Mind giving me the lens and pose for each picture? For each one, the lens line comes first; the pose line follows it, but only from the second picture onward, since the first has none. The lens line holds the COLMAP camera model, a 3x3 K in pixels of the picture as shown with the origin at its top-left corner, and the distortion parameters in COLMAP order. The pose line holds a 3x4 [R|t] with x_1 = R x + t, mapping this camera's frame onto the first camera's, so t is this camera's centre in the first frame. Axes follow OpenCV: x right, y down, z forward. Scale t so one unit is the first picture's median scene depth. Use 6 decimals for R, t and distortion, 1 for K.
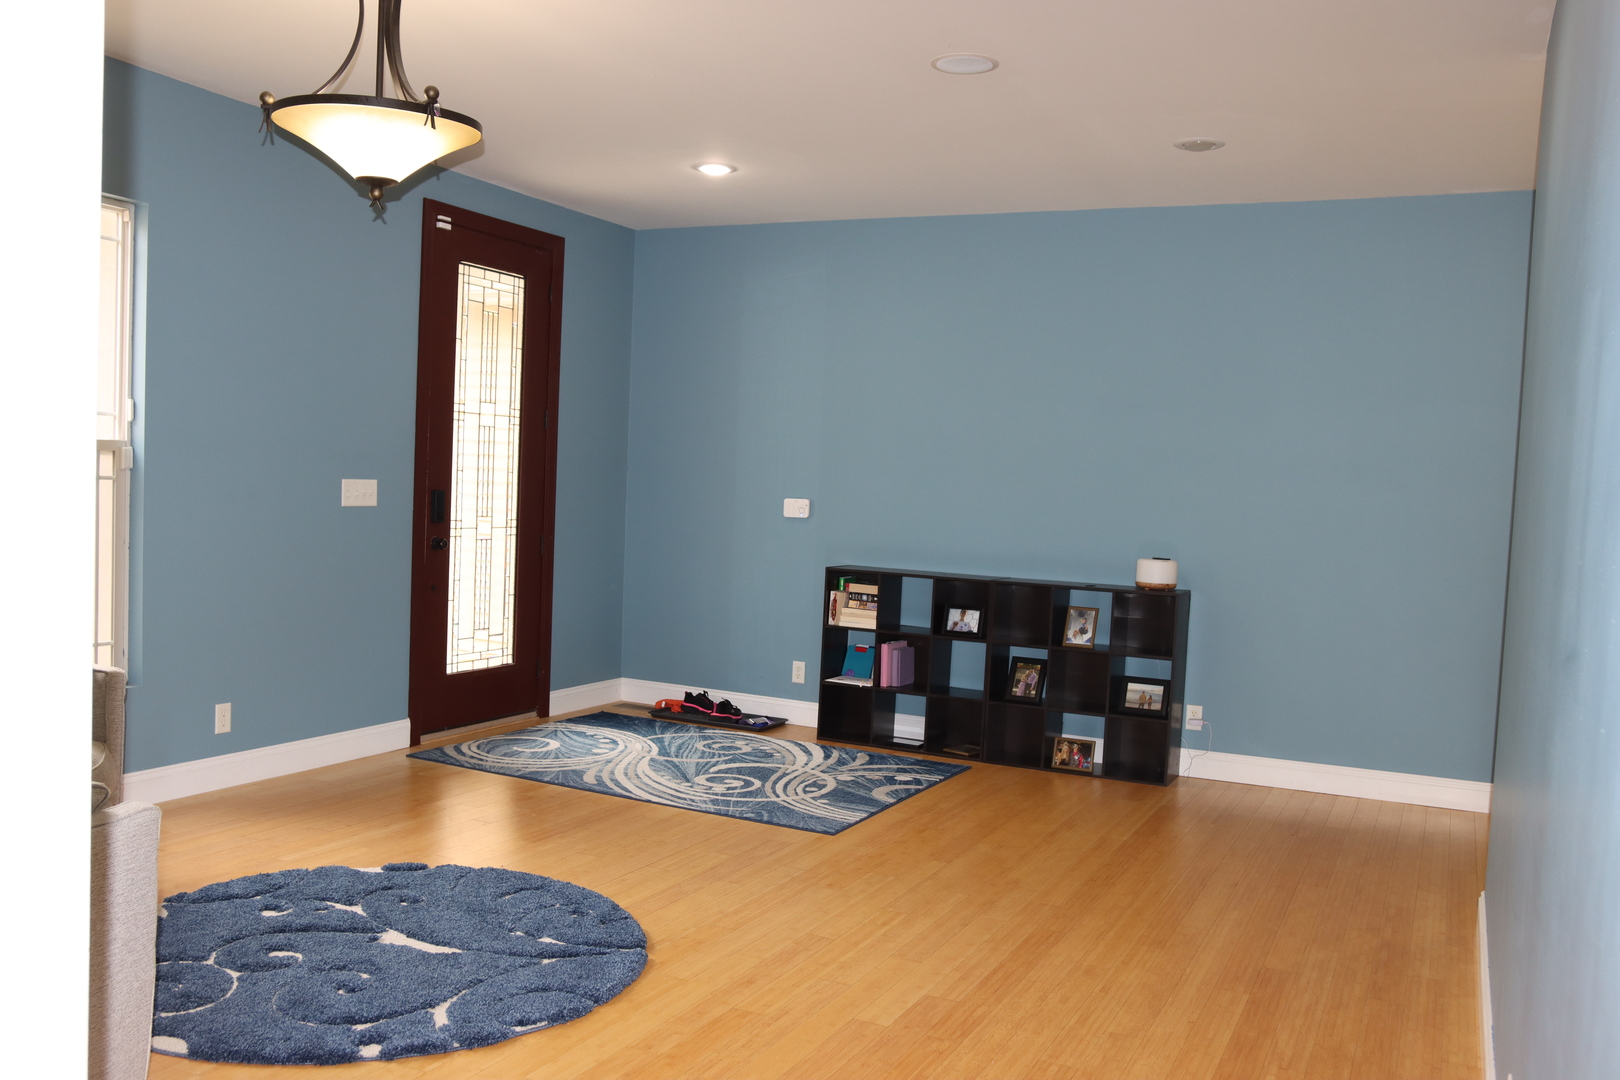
lens RADIAL K [[1350.2, 0, 810.0], [0, 1350.2, 540.0], [0, 0, 1]] dist [-0.041293, 0.000304]
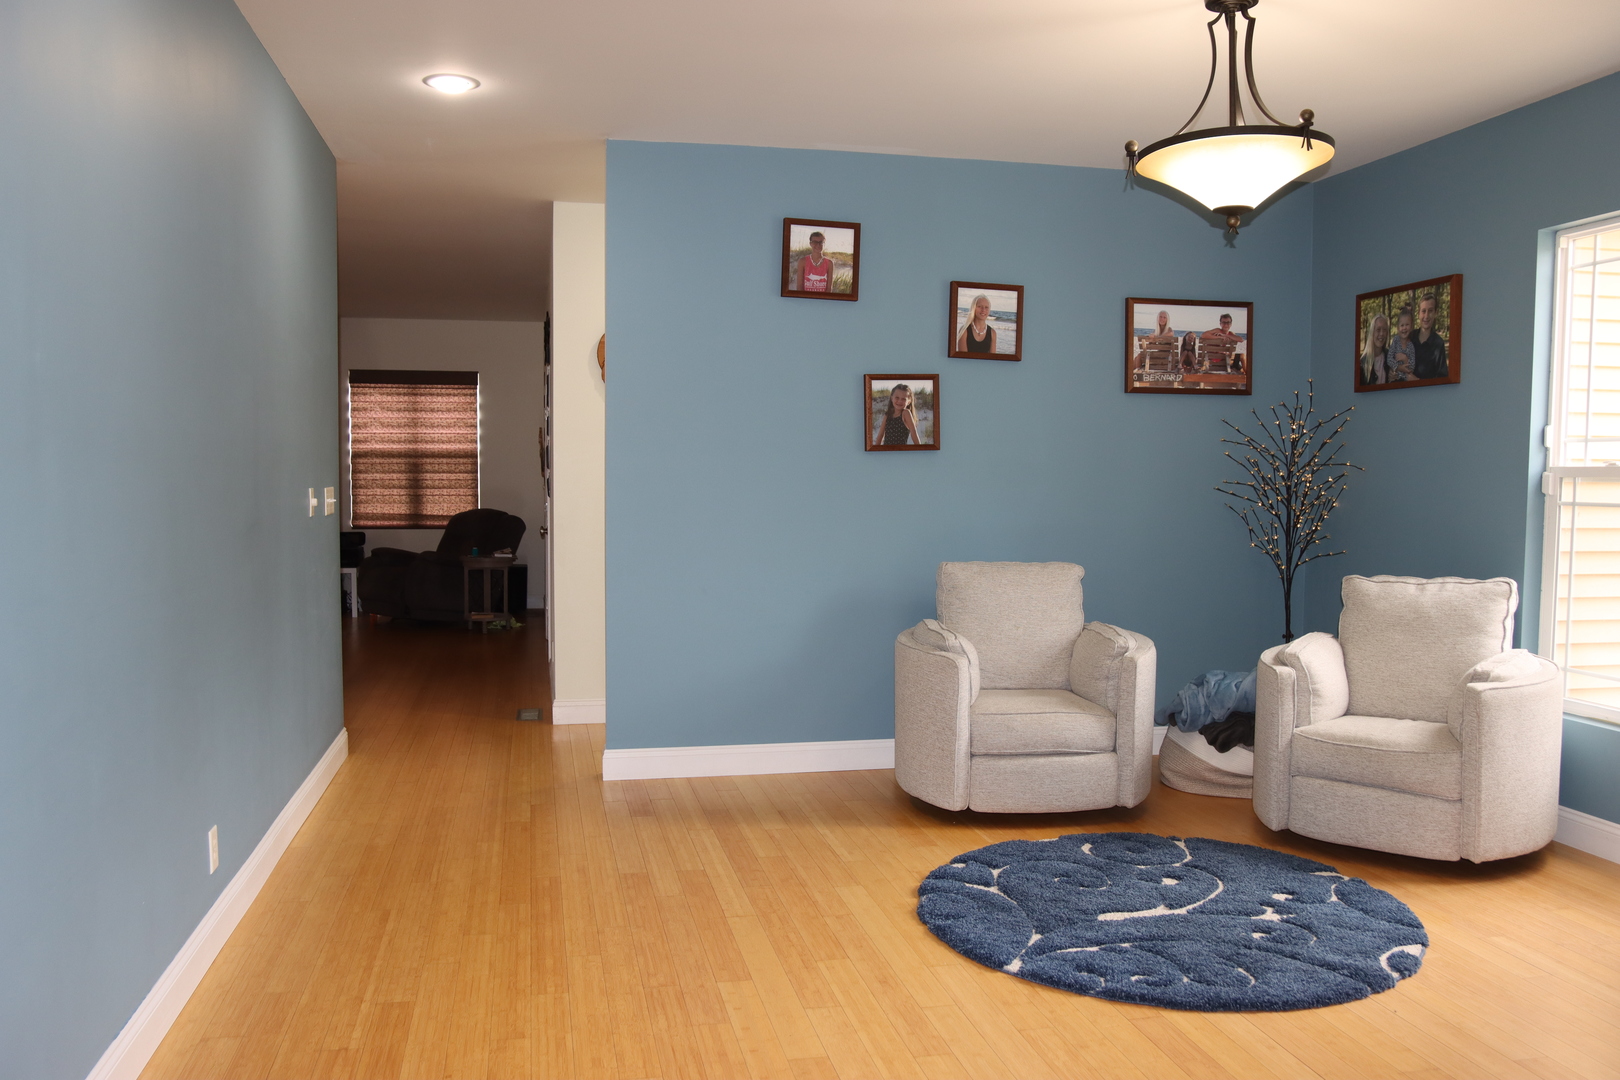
lens RADIAL K [[1281.6, 0, 797.9], [0, 1281.6, 554.5], [0, 0, 1]] dist [-0.121507, 0.115273]
pose [[-0.788653, -0.009598, -0.614764, 0.504409], [-0.068422, 0.995038, 0.072240, -0.040315], [0.611020, 0.099036, -0.785396, 1.445808]]
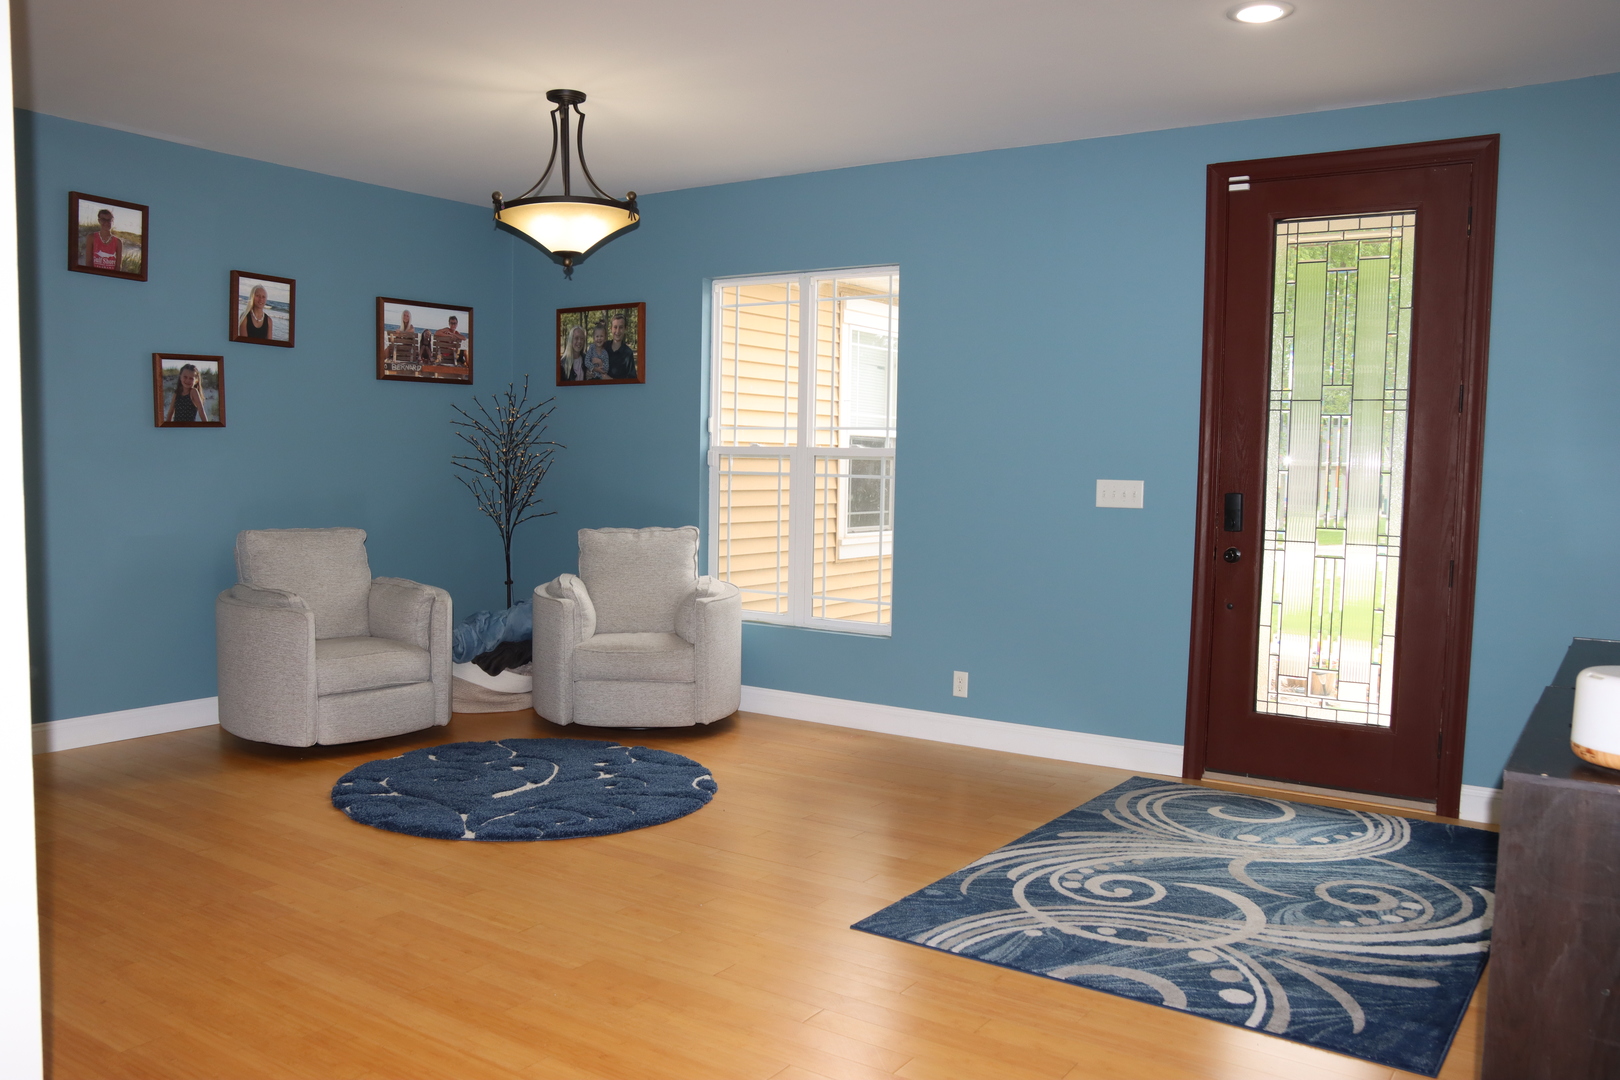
lens RADIAL K [[1281.6, 0, 797.9], [0, 1281.6, 554.5], [0, 0, 1]] dist [-0.121507, 0.115273]
pose [[-0.144257, 0.027058, -0.989170, 0.887478], [-0.067225, 0.997049, 0.037078, -0.014376], [0.987254, 0.071846, -0.142012, 1.316048]]
